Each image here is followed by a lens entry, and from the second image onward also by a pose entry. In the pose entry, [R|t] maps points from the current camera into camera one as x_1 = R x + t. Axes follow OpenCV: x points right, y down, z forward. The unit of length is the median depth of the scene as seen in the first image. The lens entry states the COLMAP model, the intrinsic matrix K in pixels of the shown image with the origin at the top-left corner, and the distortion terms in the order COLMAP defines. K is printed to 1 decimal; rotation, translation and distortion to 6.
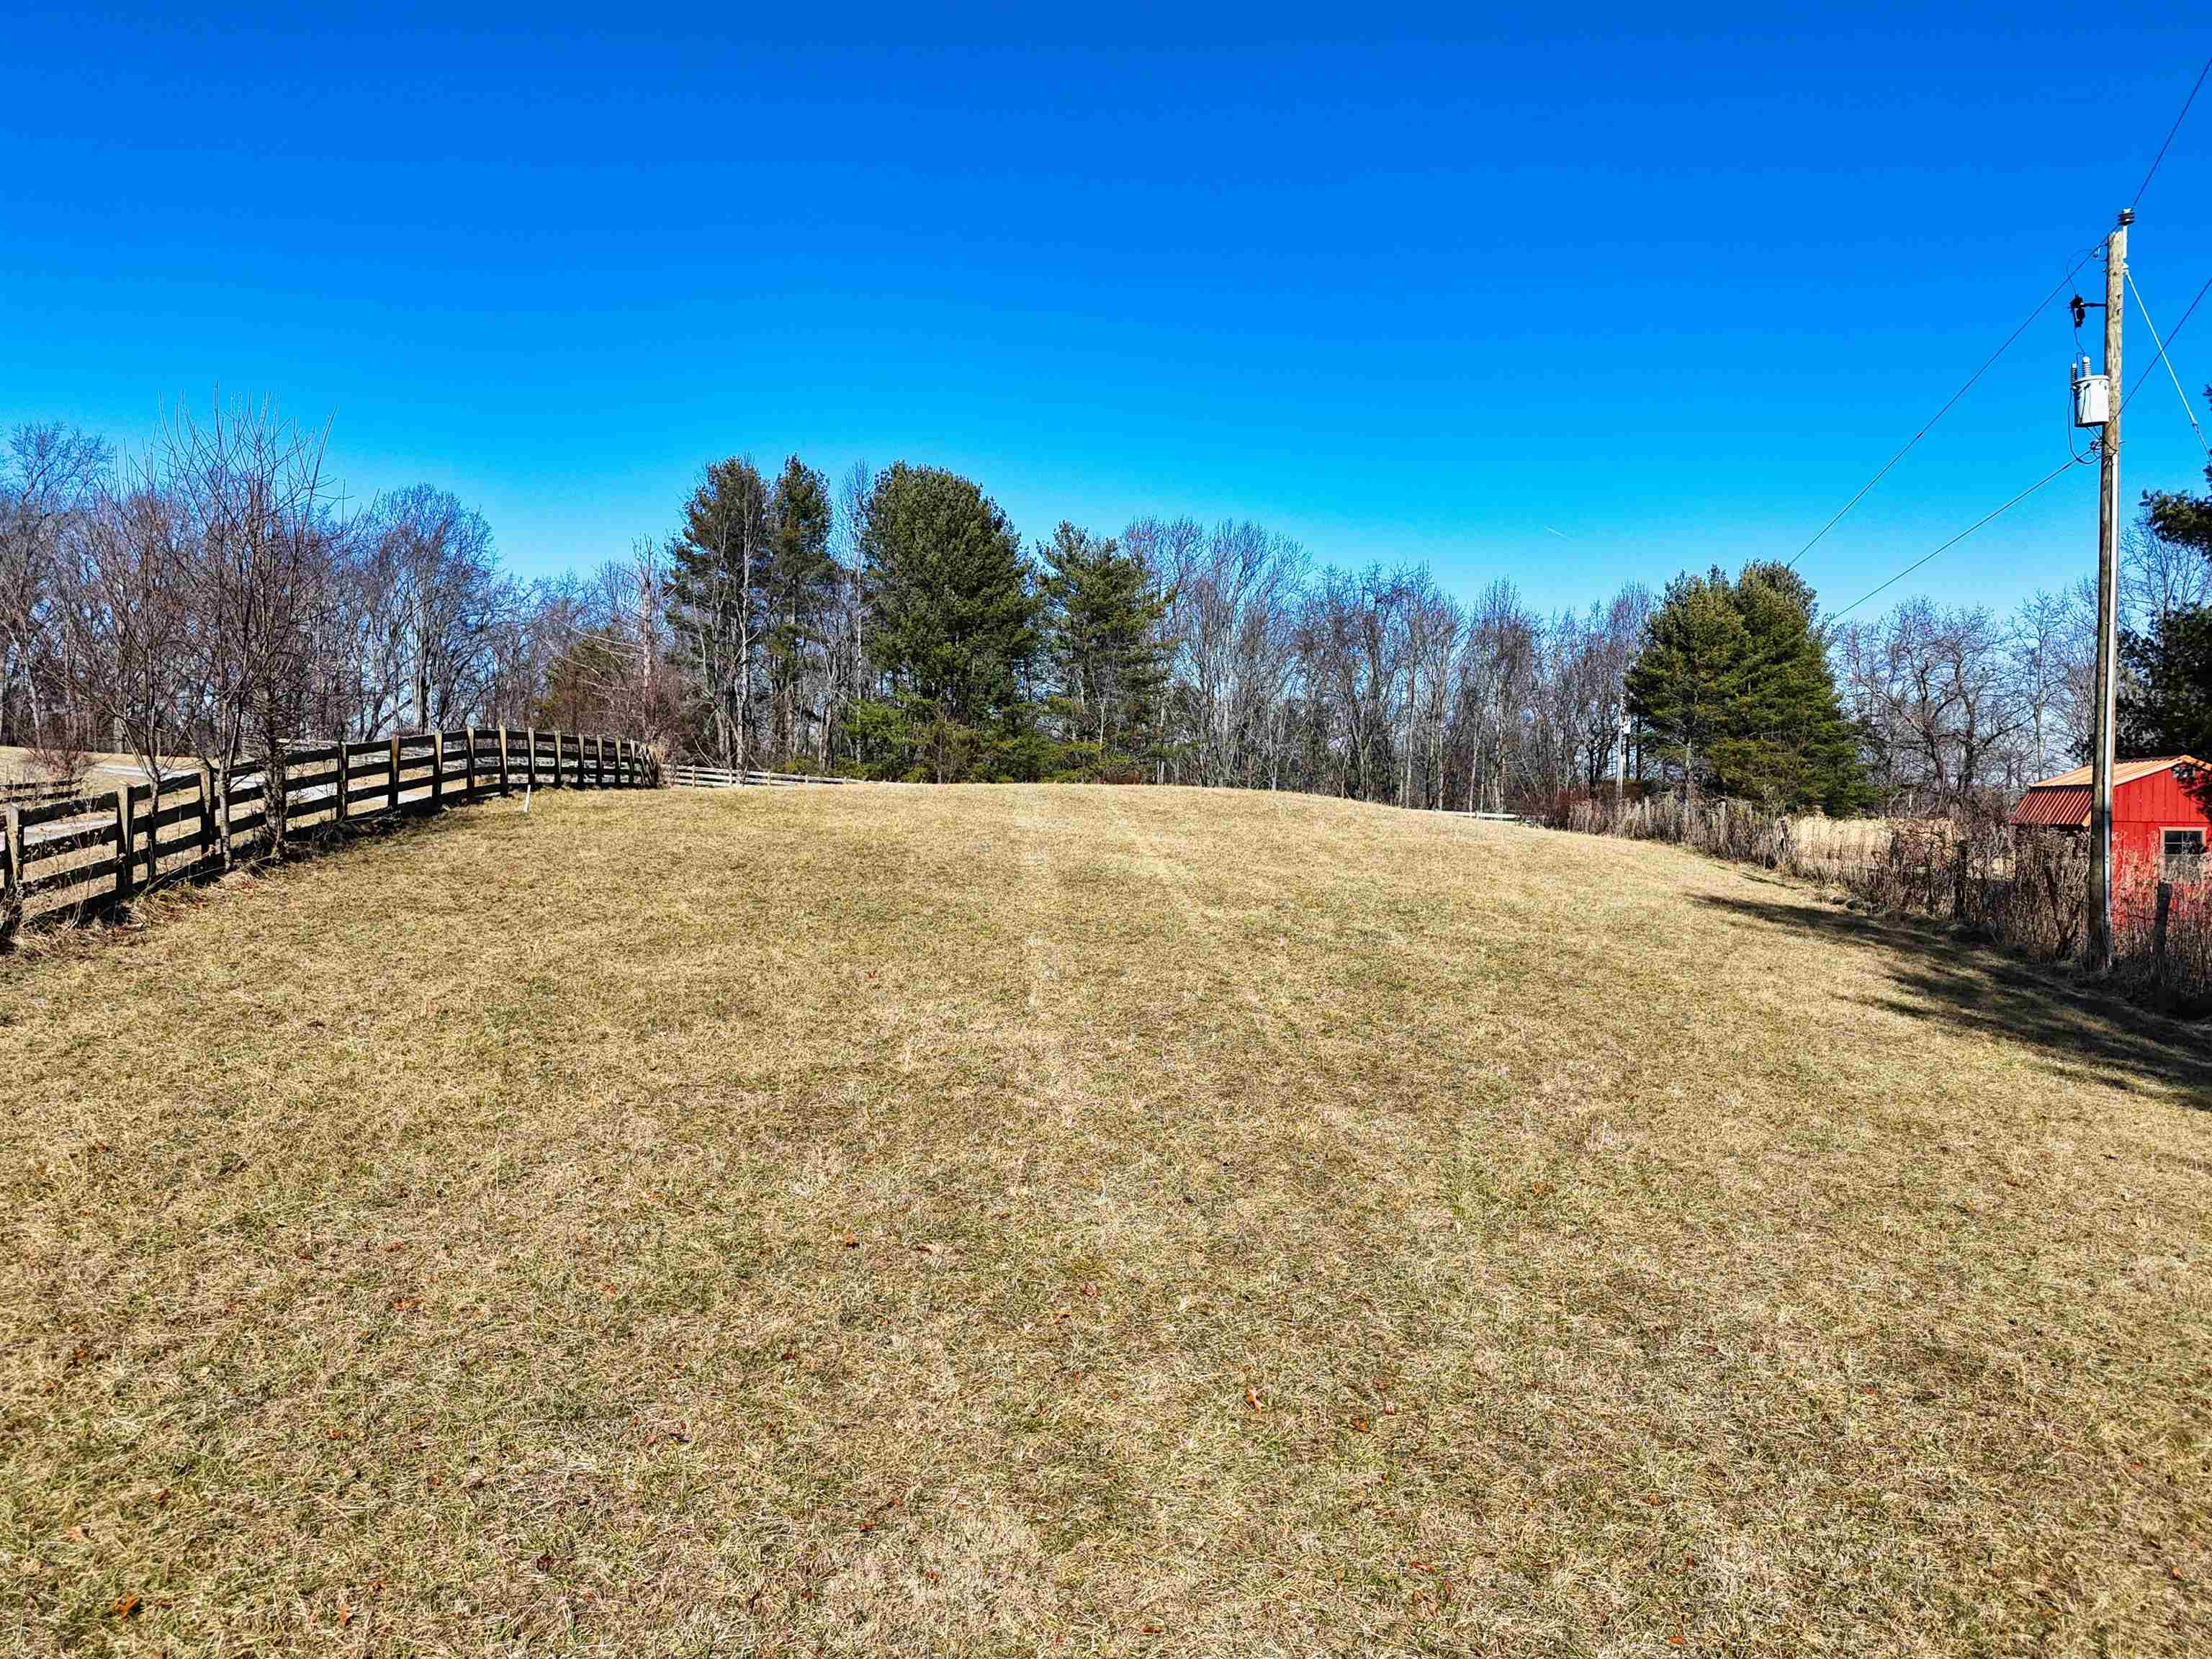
lens RADIAL K [[1609.2, 0, 1111.6], [0, 1609.2, 833.0], [0, 0, 1]] dist [0.077667, -0.072956]
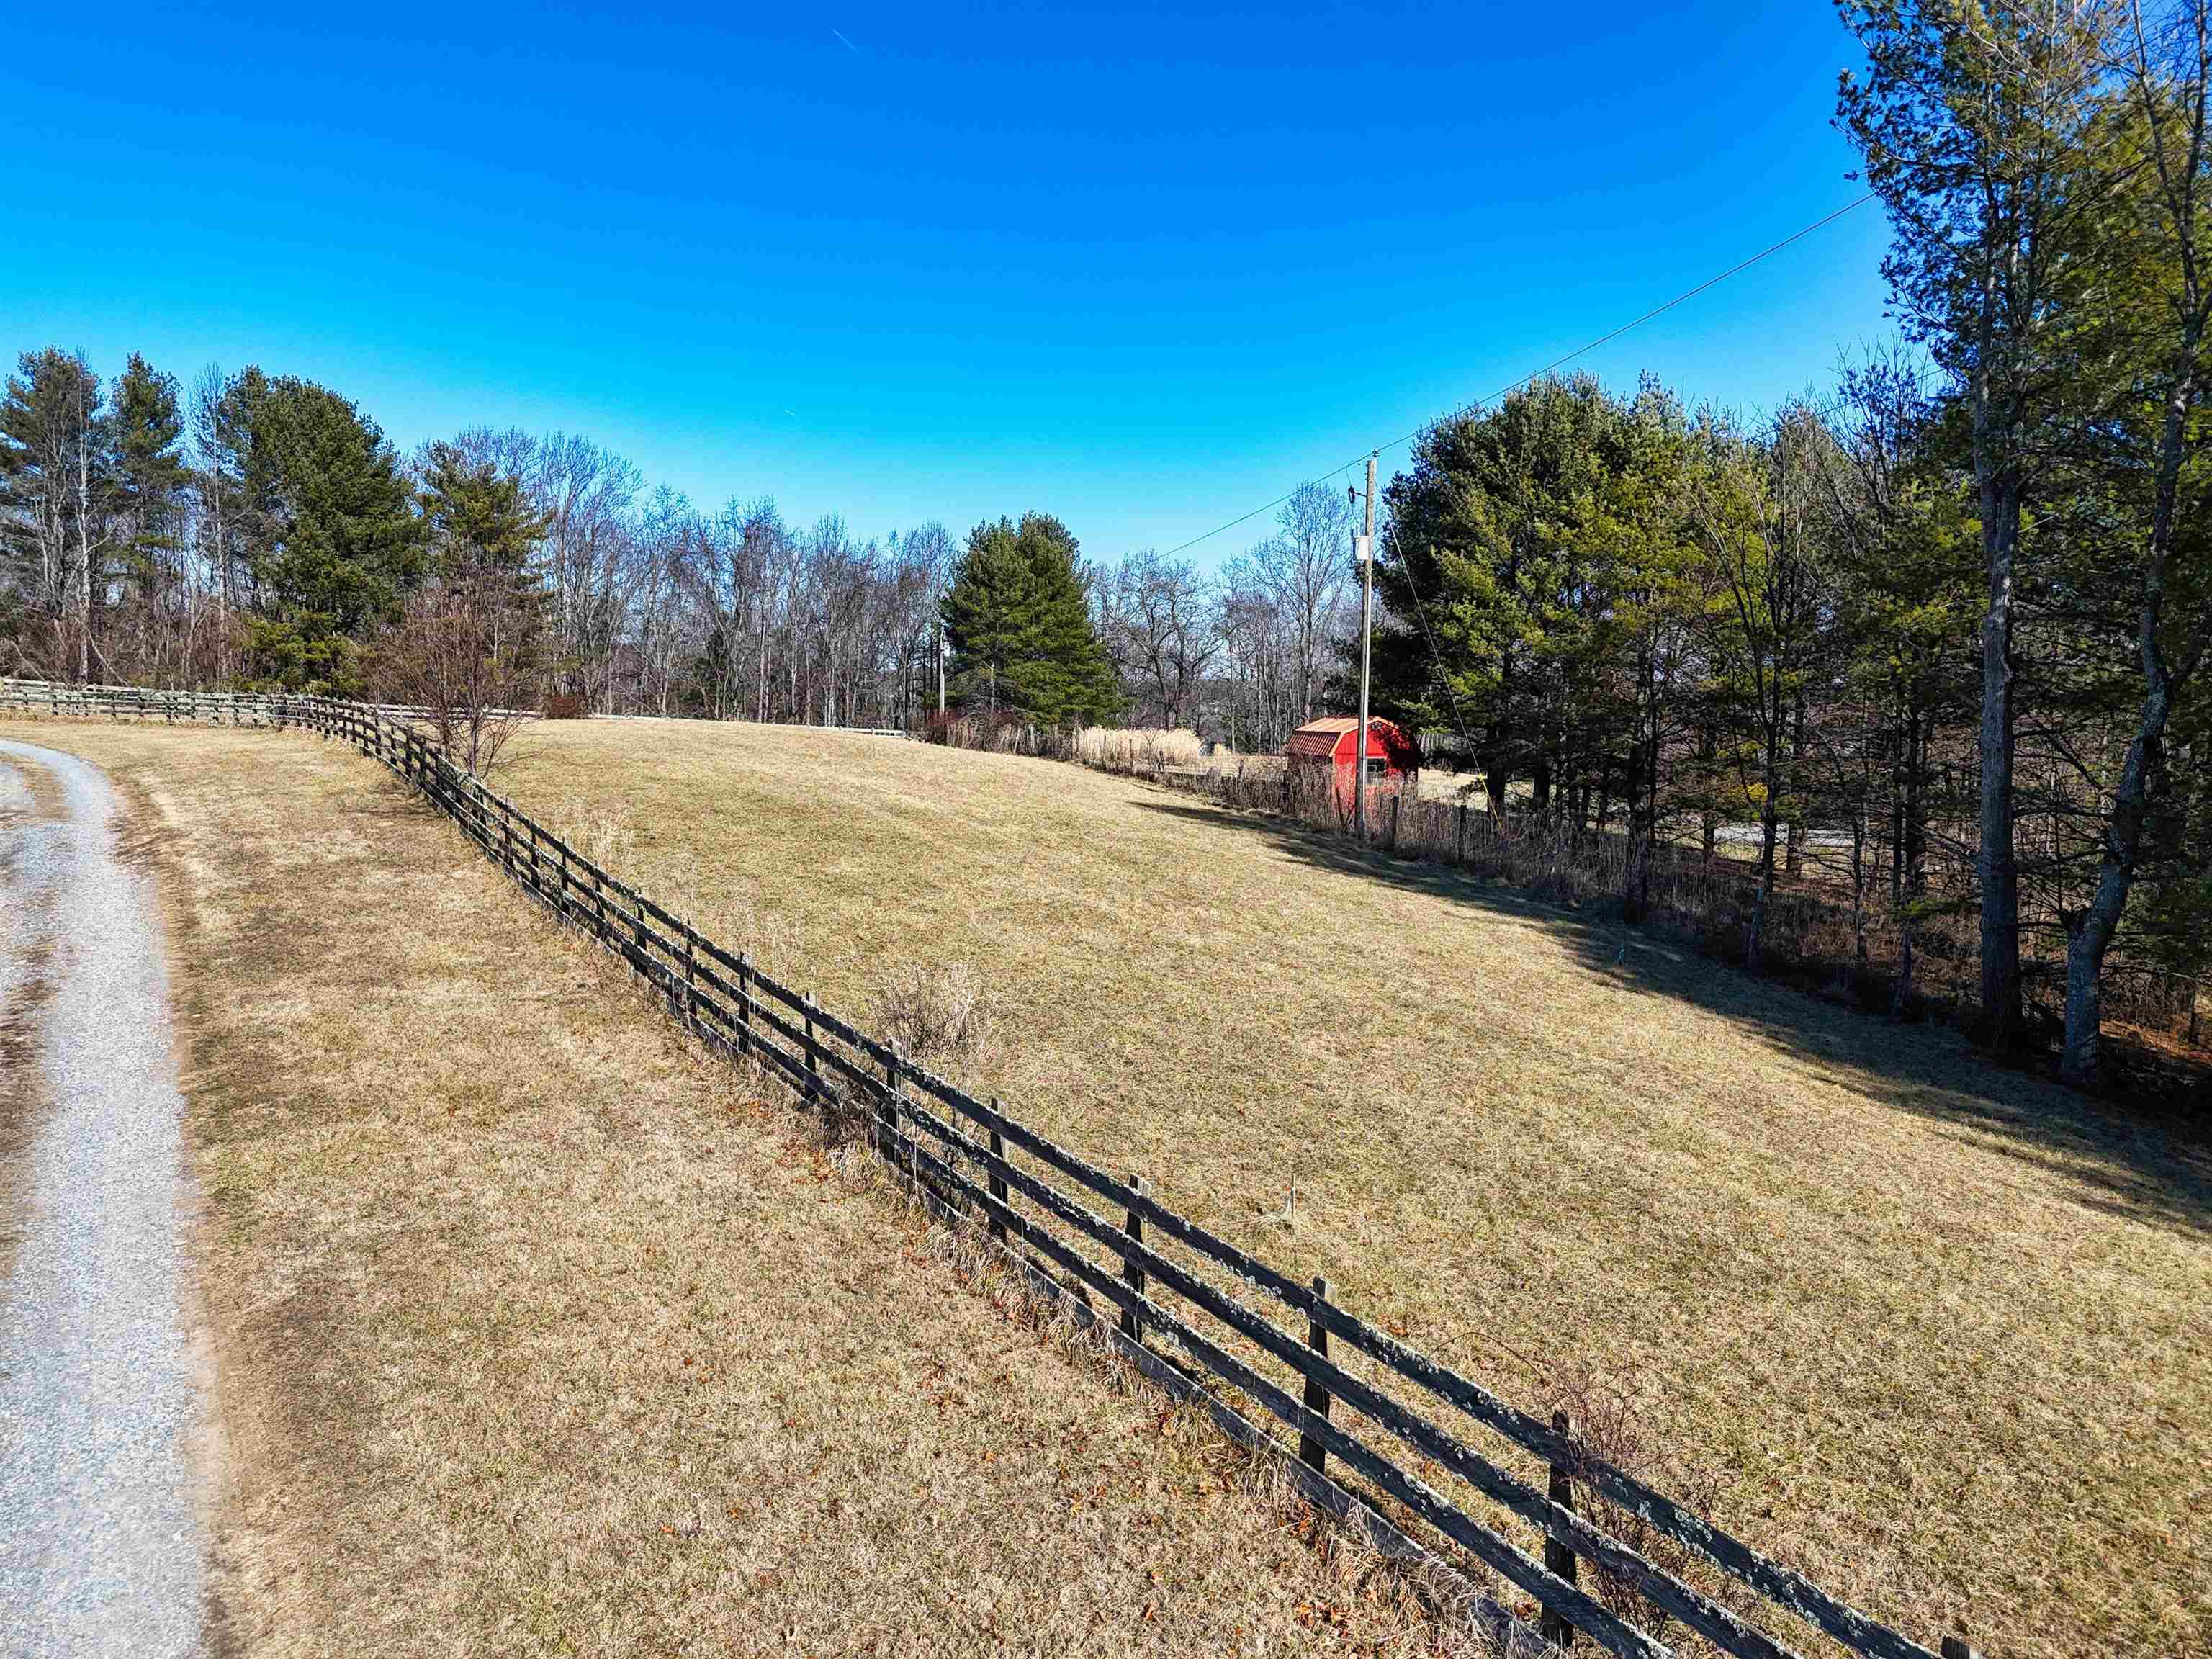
lens RADIAL K [[1604.1, 0, 1093.4], [0, 1604.1, 871.1], [0, 0, 1]] dist [0.069034, -0.074614]
pose [[0.895734, -0.047332, 0.442063, -0.124575], [0.005948, 0.995504, 0.094536, -0.014431], [-0.444550, -0.082050, 0.891988, -0.137023]]
